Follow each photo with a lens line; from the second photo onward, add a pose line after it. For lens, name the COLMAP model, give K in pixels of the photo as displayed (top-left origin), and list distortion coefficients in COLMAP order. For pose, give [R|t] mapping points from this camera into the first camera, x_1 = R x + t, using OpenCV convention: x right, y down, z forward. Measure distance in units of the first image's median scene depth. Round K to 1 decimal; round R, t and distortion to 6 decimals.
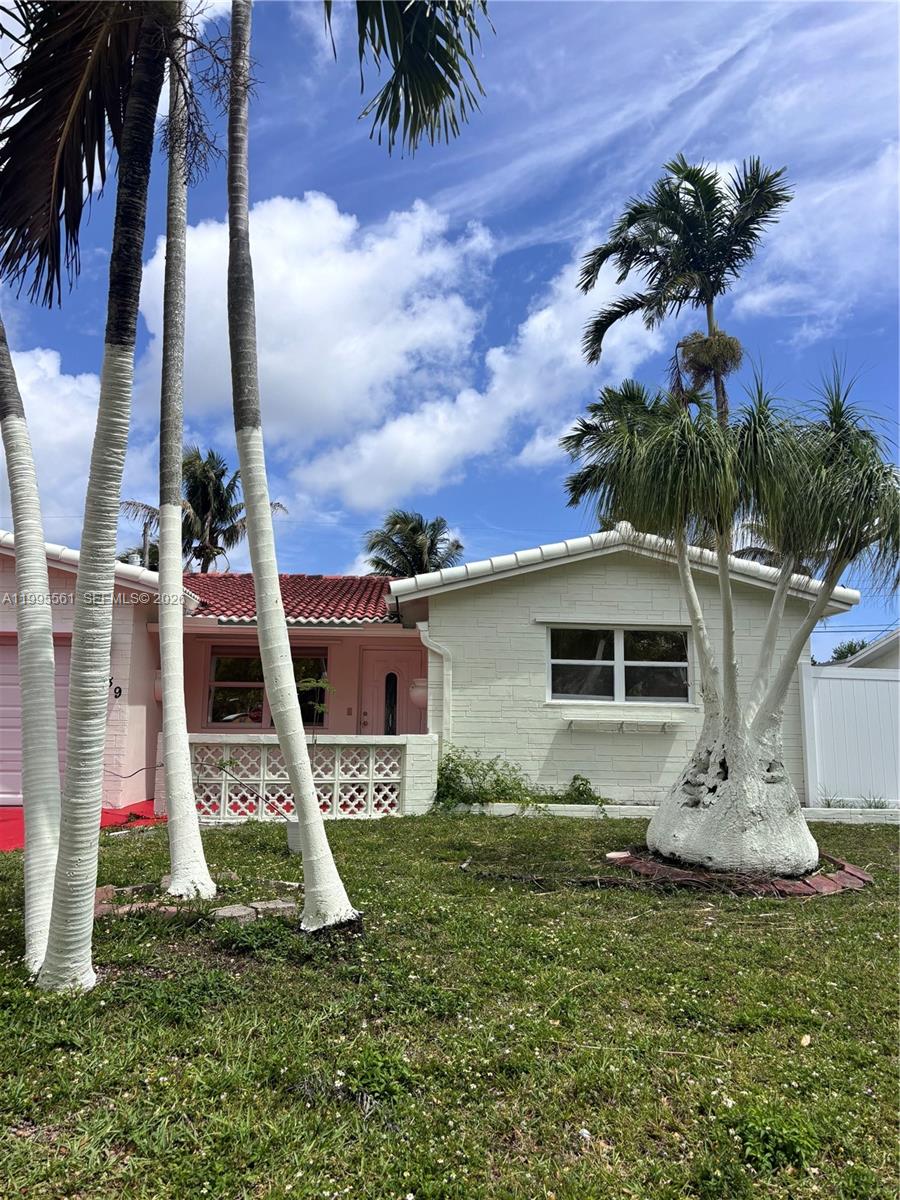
lens RADIAL K [[914.6, 0, 448.0], [0, 914.6, 620.5], [0, 0, 1]] dist [0.050083, -0.052724]
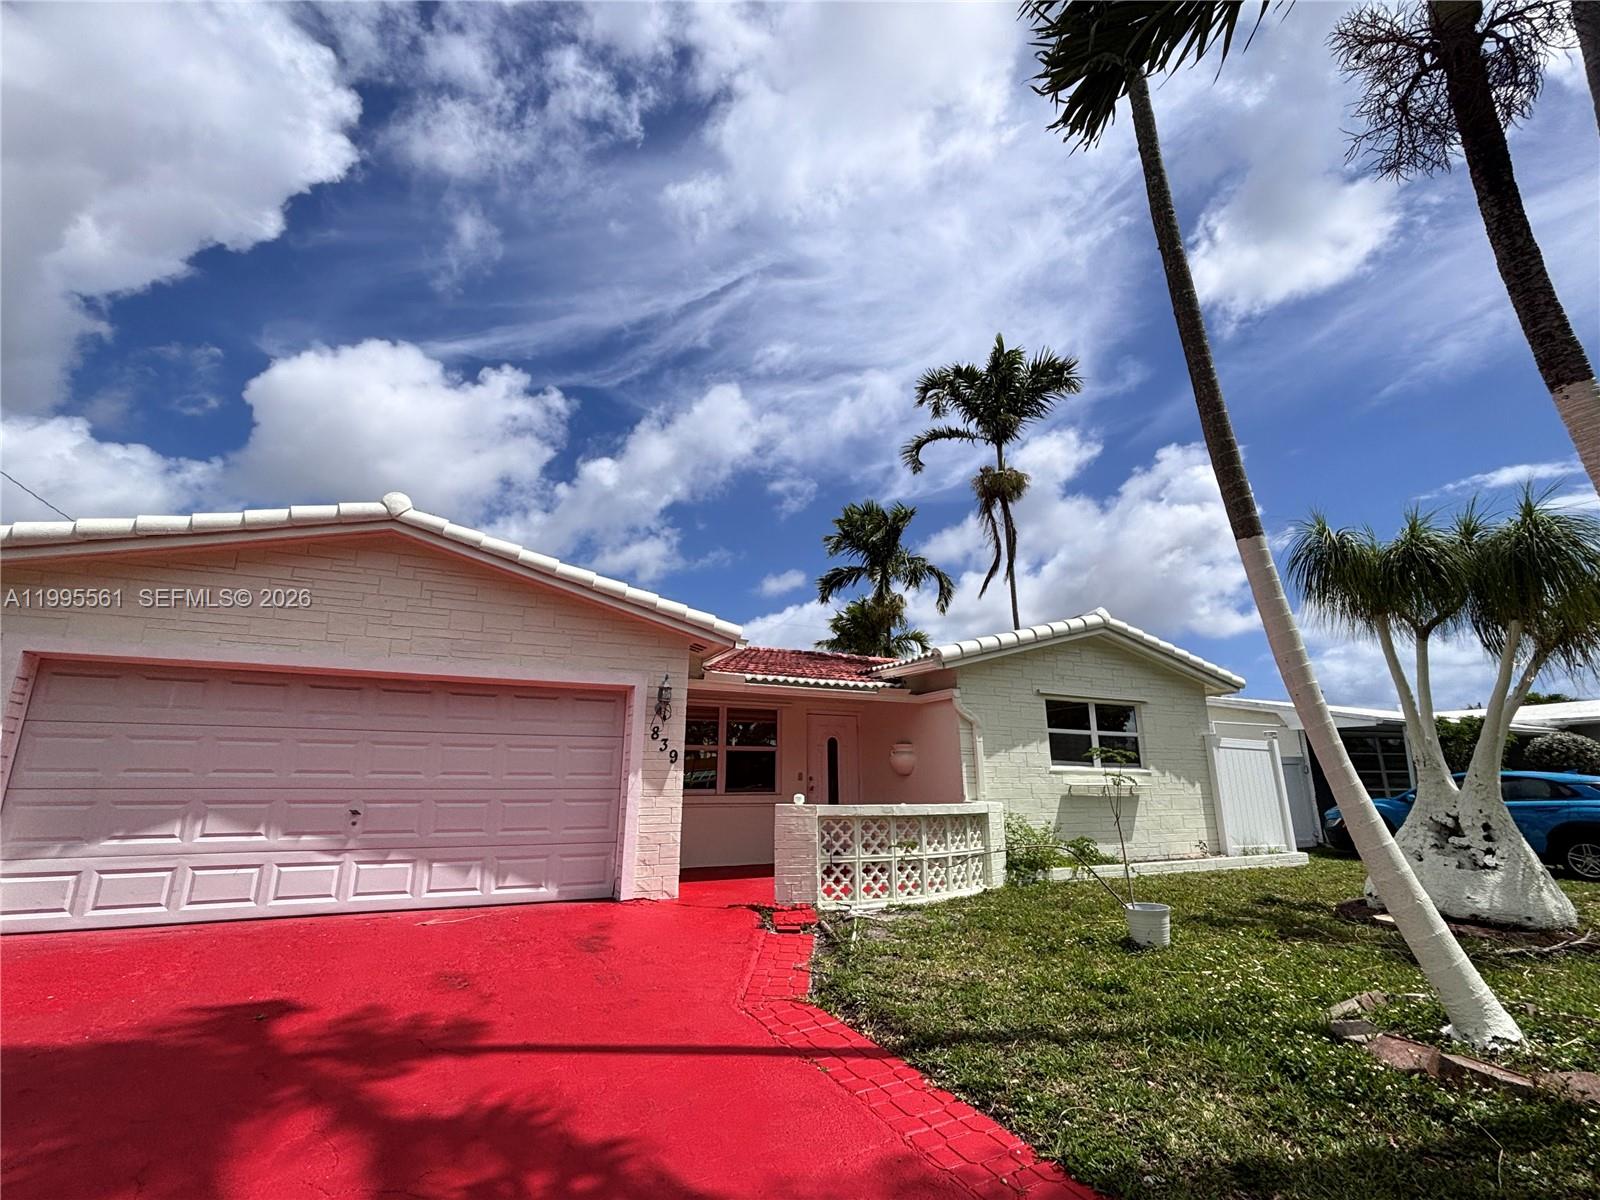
lens RADIAL K [[711.2, 0, 799.6], [0, 711.2, 600.5], [0, 0, 1]] dist [0.004668, -0.002748]
pose [[0.923910, 0.087900, 0.372376, -0.772582], [-0.034131, 0.988307, -0.148608, 0.043518], [-0.381084, 0.124590, 0.916107, 0.490519]]
